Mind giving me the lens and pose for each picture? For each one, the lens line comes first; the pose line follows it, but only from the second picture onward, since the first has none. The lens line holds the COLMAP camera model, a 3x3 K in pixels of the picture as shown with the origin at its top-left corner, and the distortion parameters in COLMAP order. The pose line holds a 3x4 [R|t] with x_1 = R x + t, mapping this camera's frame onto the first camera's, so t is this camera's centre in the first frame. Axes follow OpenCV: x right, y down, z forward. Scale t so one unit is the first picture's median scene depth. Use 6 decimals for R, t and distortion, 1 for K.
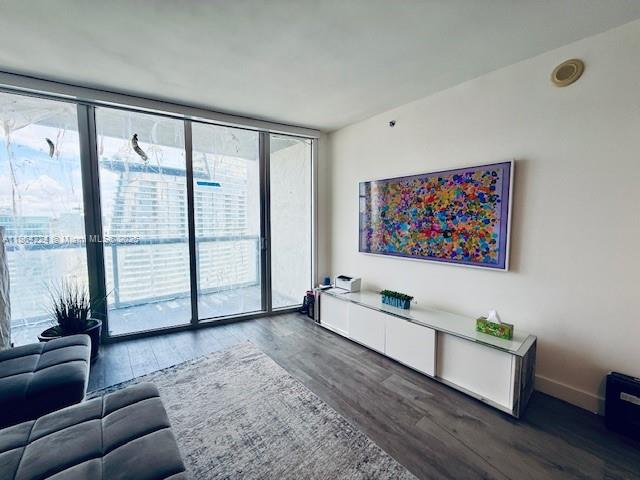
lens RADIAL K [[256.7, 0, 320.0], [0, 256.7, 240.0], [0, 0, 1]] dist [-0.000930, -0.000083]
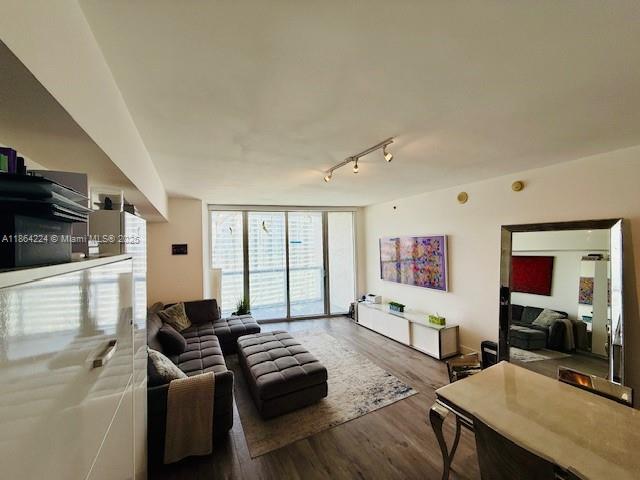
lens RADIAL K [[256.7, 0, 320.0], [0, 256.7, 240.0], [0, 0, 1]] dist [-0.000930, -0.000083]
pose [[0.971429, -0.026896, -0.235803, 0.205885], [0.006332, 0.996141, -0.087536, -0.081118], [0.237248, 0.083541, 0.967850, -0.892752]]
